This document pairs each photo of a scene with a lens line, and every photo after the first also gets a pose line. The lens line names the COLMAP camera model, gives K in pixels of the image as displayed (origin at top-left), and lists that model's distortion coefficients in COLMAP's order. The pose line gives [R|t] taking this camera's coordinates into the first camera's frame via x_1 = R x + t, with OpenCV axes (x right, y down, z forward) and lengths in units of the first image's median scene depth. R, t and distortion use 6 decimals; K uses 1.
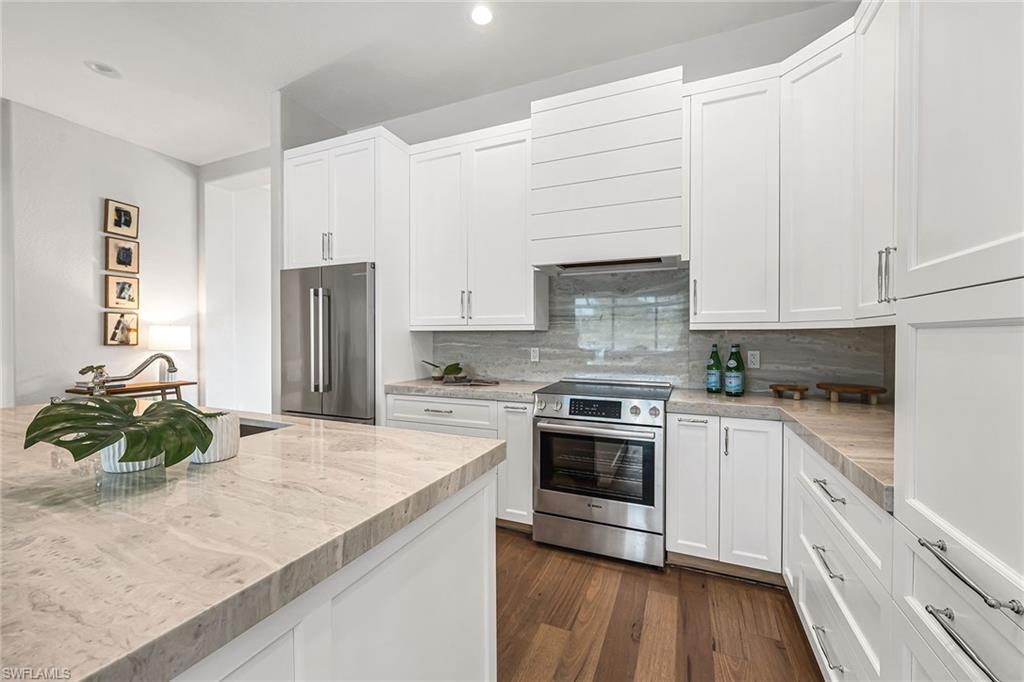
lens RADIAL K [[410.5, 0, 512.0], [0, 410.5, 341.0], [0, 0, 1]] dist [0.000171, 0.000229]
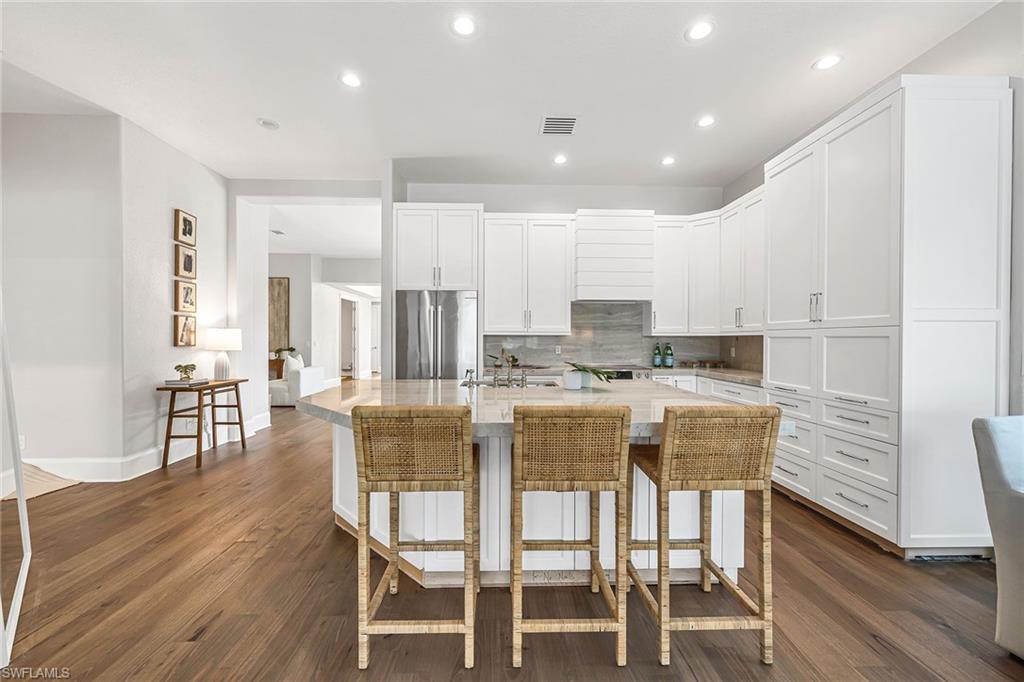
lens RADIAL K [[410.5, 0, 512.0], [0, 410.5, 341.0], [0, 0, 1]] dist [0.000171, 0.000229]
pose [[0.905273, -0.001646, 0.424827, -0.648408], [0.002197, 0.999997, -0.000807, -0.000640], [-0.424824, 0.001664, 0.905274, -0.333557]]
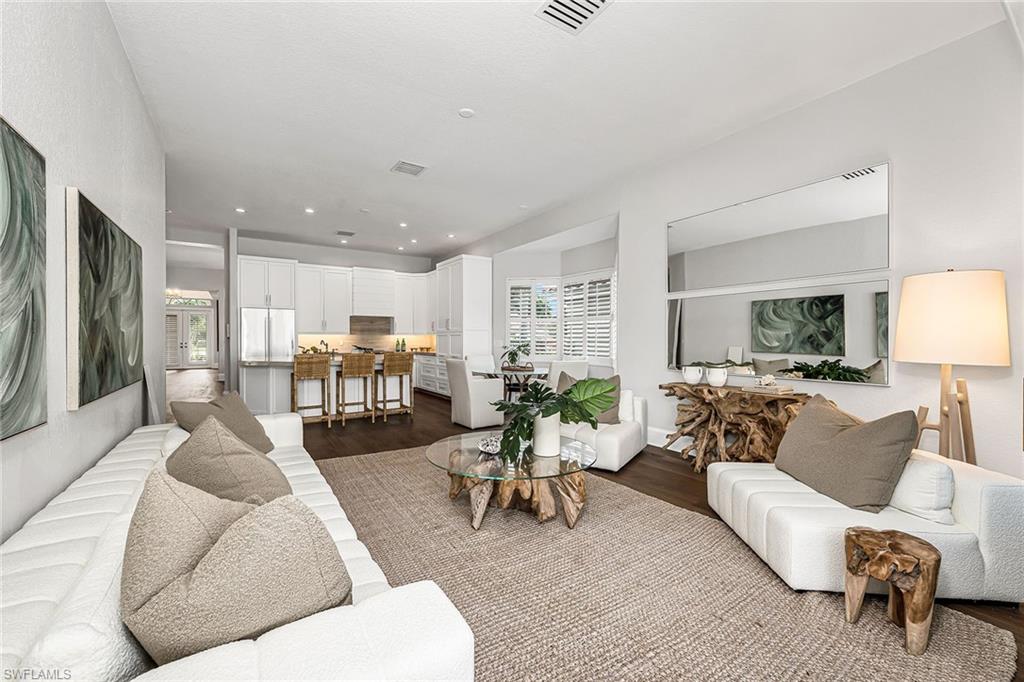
lens RADIAL K [[410.5, 0, 512.0], [0, 410.5, 341.0], [0, 0, 1]] dist [0.000171, 0.000229]
pose [[0.548654, -0.010146, 0.835988, -1.341066], [0.008925, 0.999940, 0.006278, 0.009887], [-0.836002, 0.004017, 0.548711, -1.244700]]
